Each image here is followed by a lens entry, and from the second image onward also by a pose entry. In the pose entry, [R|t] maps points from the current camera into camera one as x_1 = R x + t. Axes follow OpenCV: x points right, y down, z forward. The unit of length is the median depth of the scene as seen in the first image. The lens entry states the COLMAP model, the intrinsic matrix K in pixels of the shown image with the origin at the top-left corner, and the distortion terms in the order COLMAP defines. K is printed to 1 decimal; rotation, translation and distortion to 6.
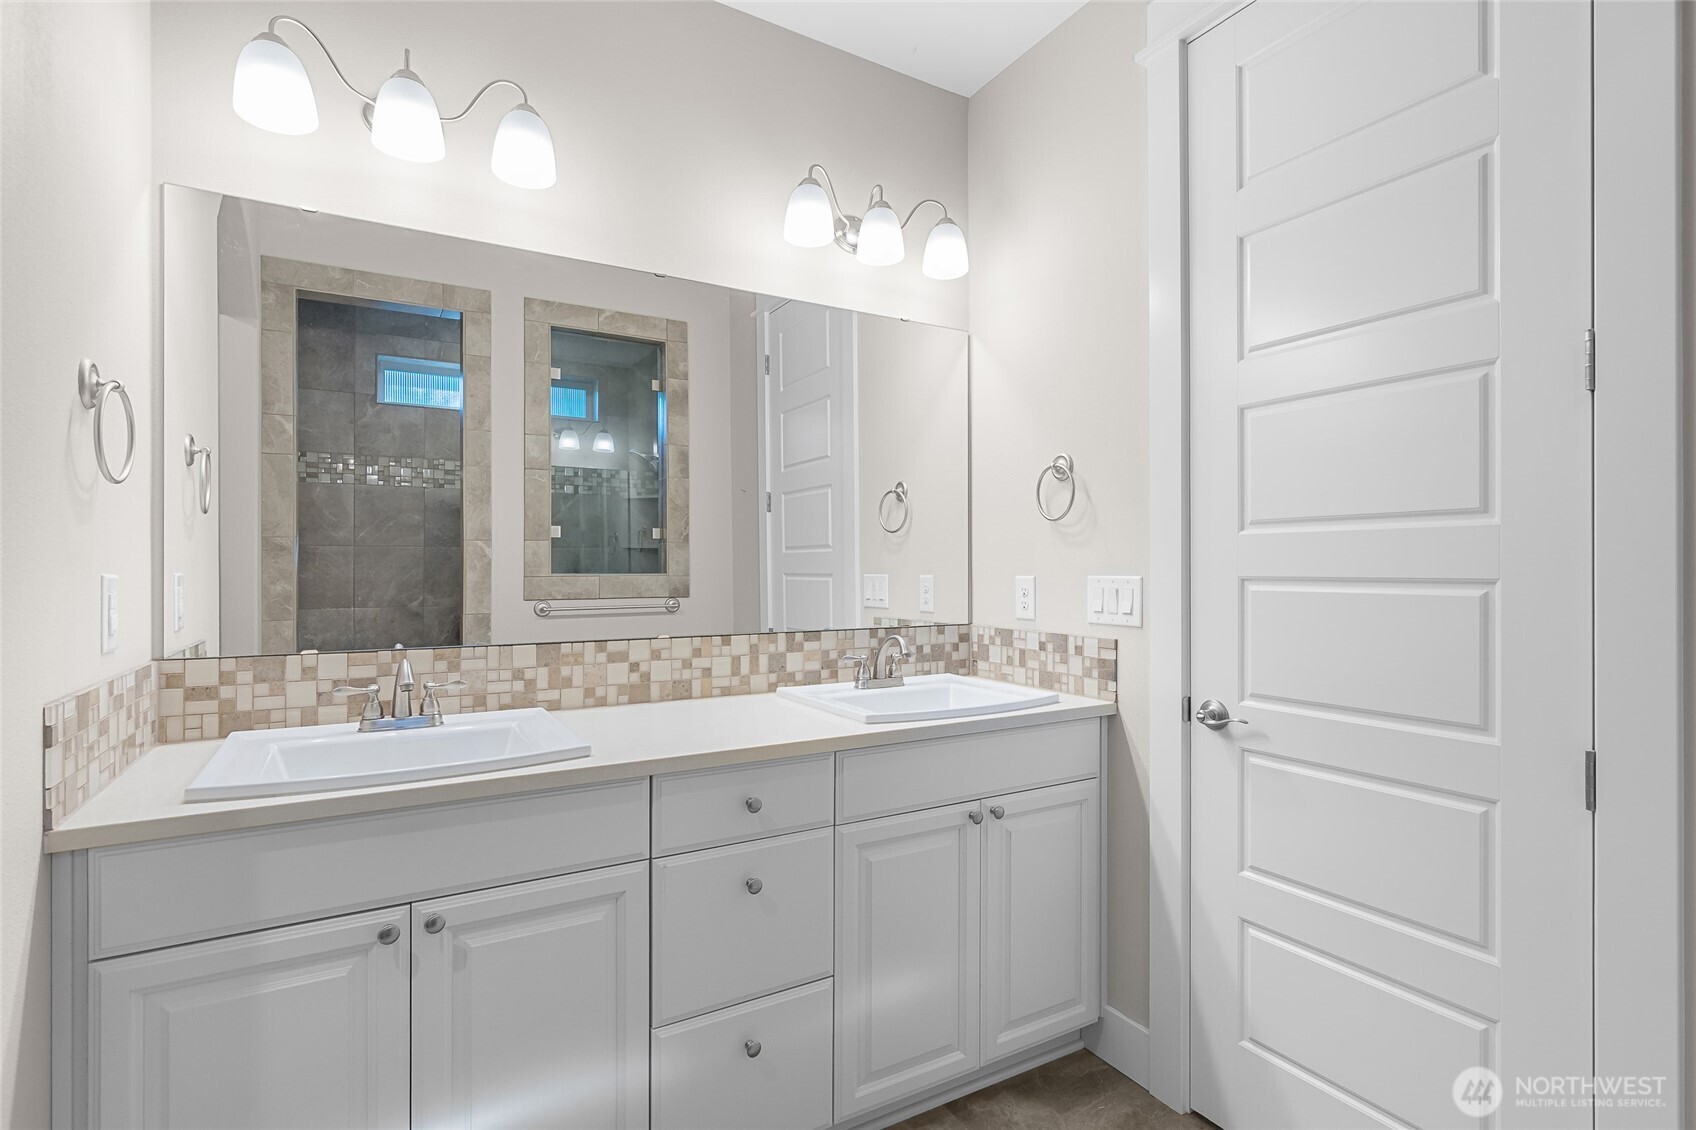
lens RADIAL K [[815.0, 0, 843.8], [0, 815.0, 555.2], [0, 0, 1]] dist [-0.002443, -0.000142]
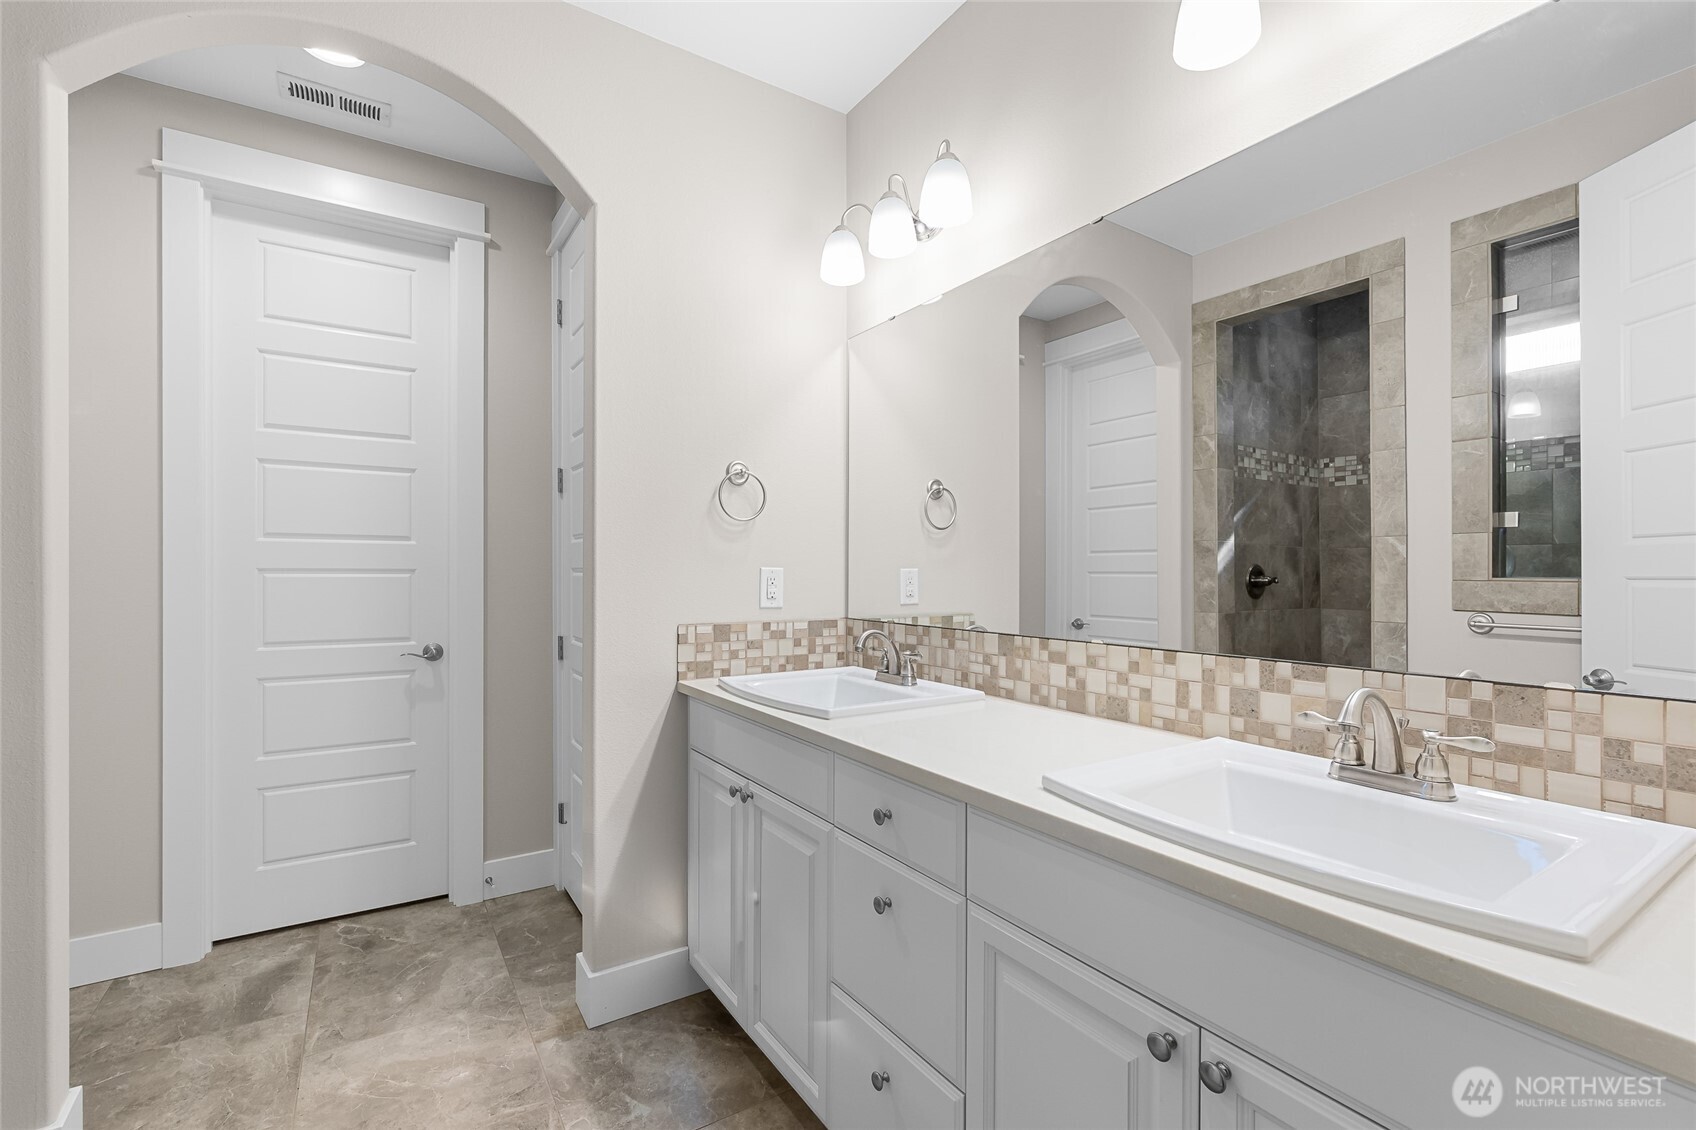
lens RADIAL K [[760.6, 0, 842.8], [0, 760.6, 556.0], [0, 0, 1]] dist [0.002112, 0.000367]
pose [[0.043649, -0.020582, -0.998835, 0.551559], [0.008562, 0.999759, -0.020227, 0.023431], [0.999010, -0.007669, 0.043815, 0.678956]]
